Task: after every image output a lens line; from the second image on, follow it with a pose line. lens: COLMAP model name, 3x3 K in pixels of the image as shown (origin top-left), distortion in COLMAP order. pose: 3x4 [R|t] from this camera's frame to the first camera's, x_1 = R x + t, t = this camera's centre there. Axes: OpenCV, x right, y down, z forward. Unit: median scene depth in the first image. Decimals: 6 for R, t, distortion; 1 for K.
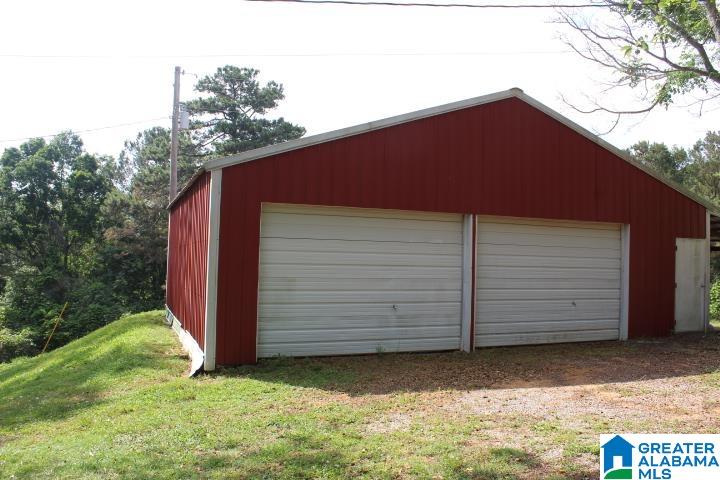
lens RADIAL K [[598.2, 0, 364.6], [0, 598.2, 246.6], [0, 0, 1]] dist [-0.168453, 0.152599]
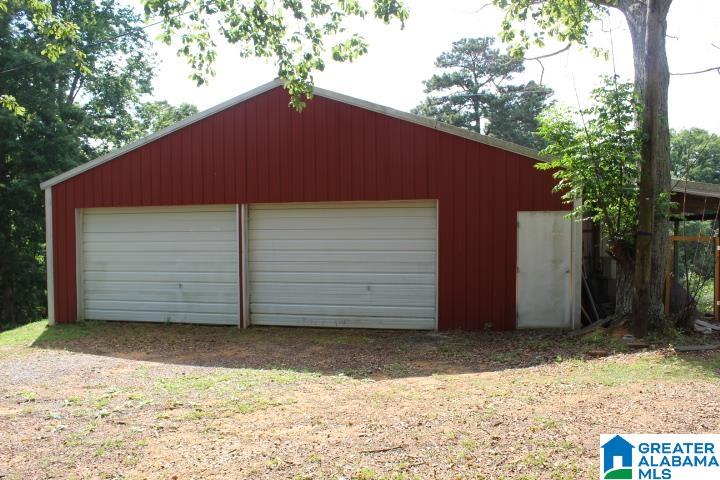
lens RADIAL K [[598.2, 0, 364.6], [0, 598.2, 246.6], [0, 0, 1]] dist [-0.168453, 0.152599]
pose [[0.821784, -0.008297, -0.569739, 0.905897], [0.042740, 0.997975, 0.047114, -0.015711], [0.568194, -0.063068, 0.820474, 0.206840]]
